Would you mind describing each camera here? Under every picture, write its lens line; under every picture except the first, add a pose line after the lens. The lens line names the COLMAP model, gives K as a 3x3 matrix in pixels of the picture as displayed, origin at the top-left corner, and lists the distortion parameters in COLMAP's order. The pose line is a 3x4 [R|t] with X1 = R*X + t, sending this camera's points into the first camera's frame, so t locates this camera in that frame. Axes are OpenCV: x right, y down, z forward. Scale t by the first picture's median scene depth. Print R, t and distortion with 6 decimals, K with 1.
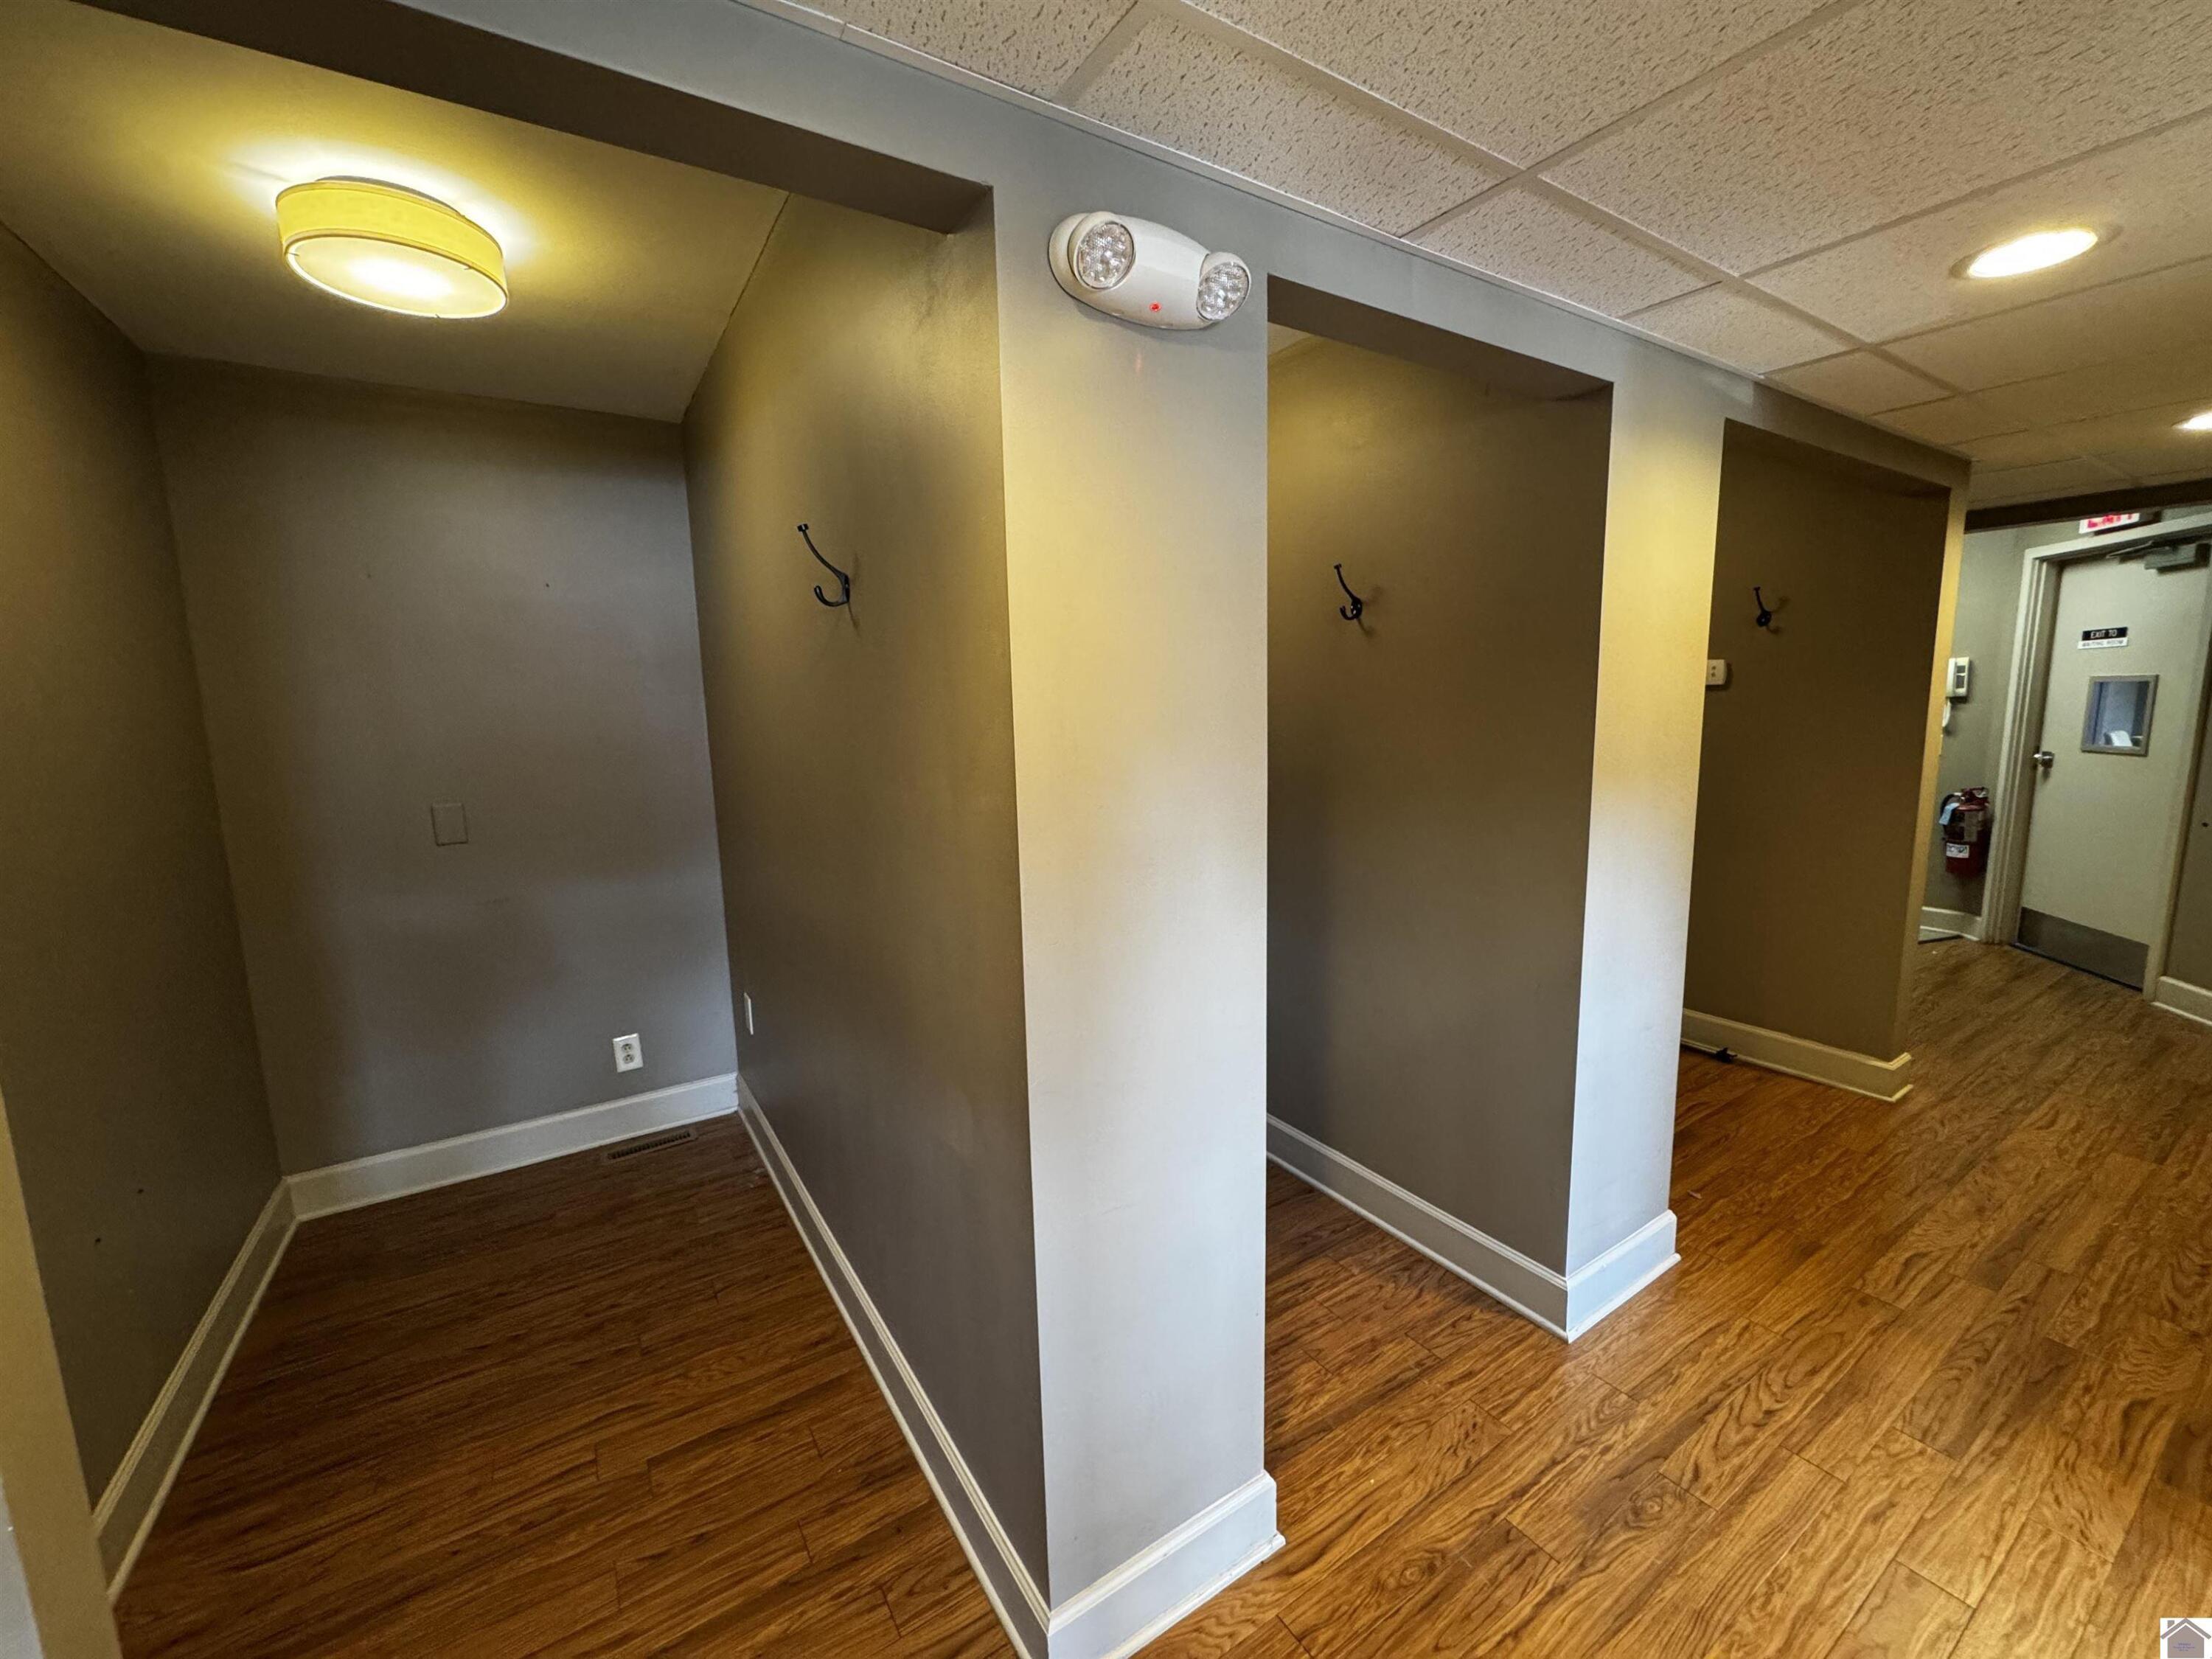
lens RADIAL K [[885.8, 0, 1091.0], [0, 885.8, 827.3], [0, 0, 1]] dist [-0.004605, 0.000901]
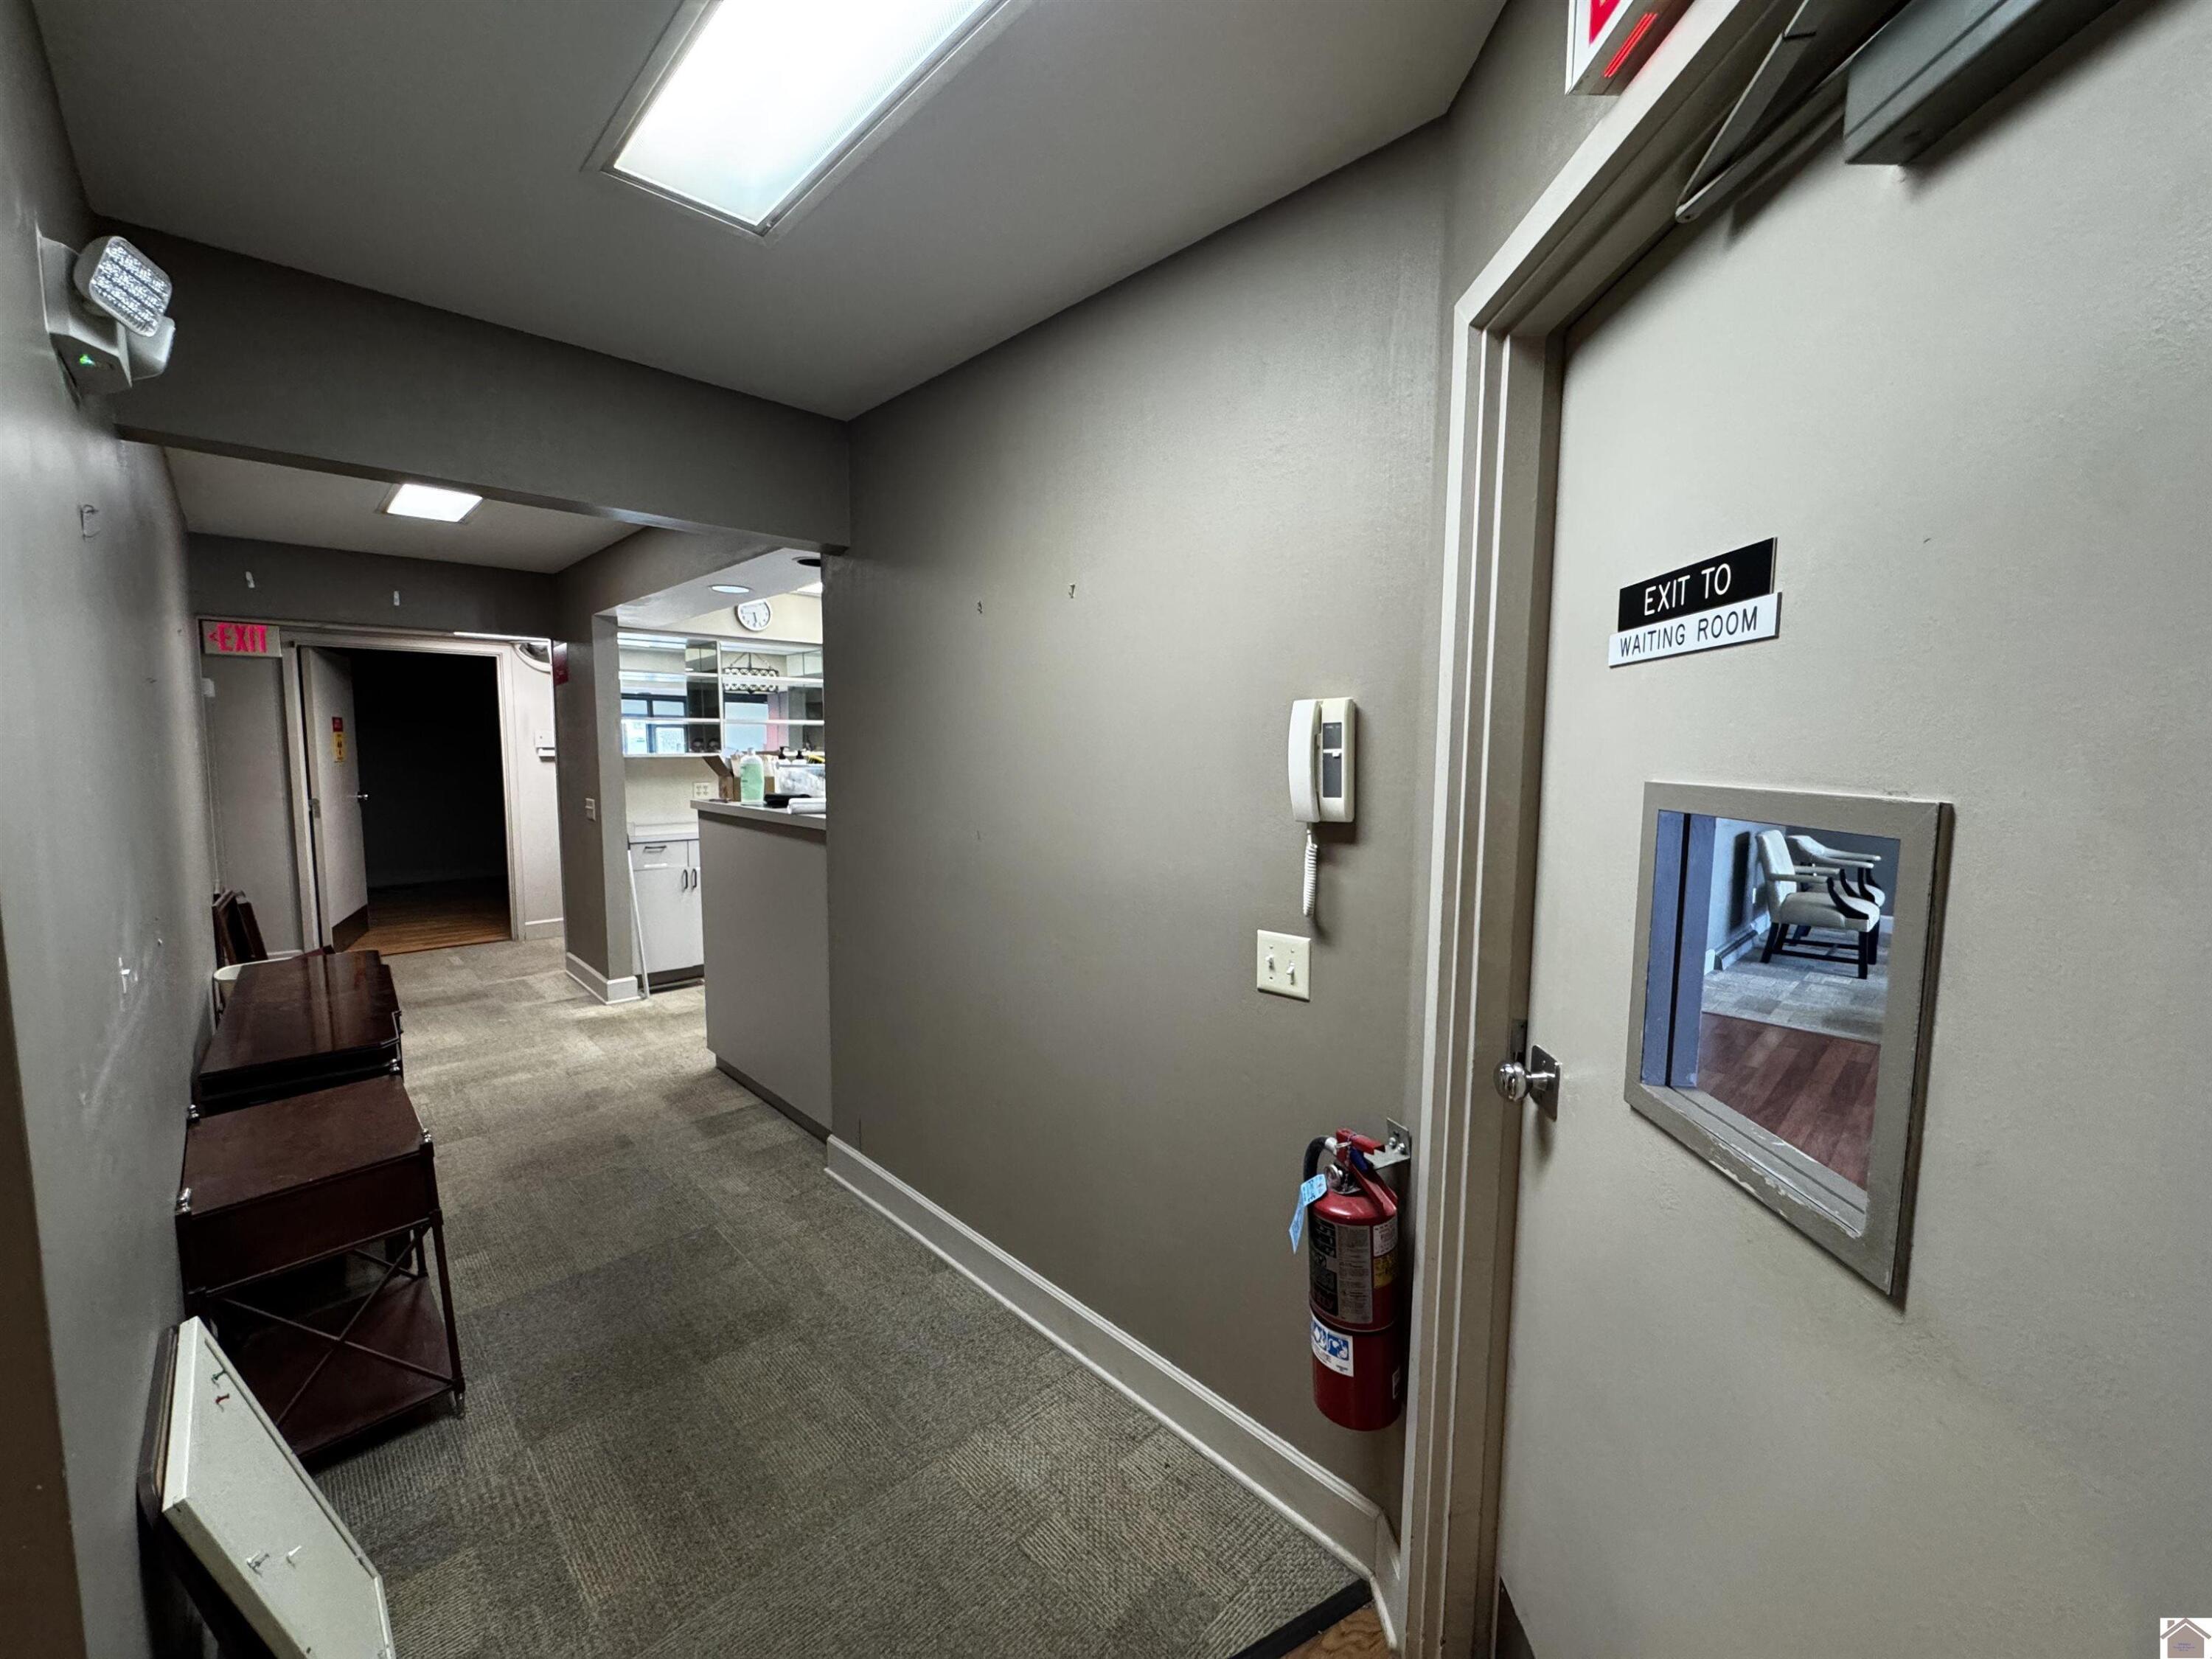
lens RADIAL K [[885.8, 0, 1119.9], [0, 885.8, 826.8], [0, 0, 1]] dist [-0.004605, 0.000901]
pose [[0.970584, 0.008887, 0.240598, 0.875119], [0.003413, 0.998710, -0.050658, -0.137138], [-0.240738, 0.049989, 0.969302, 0.751203]]
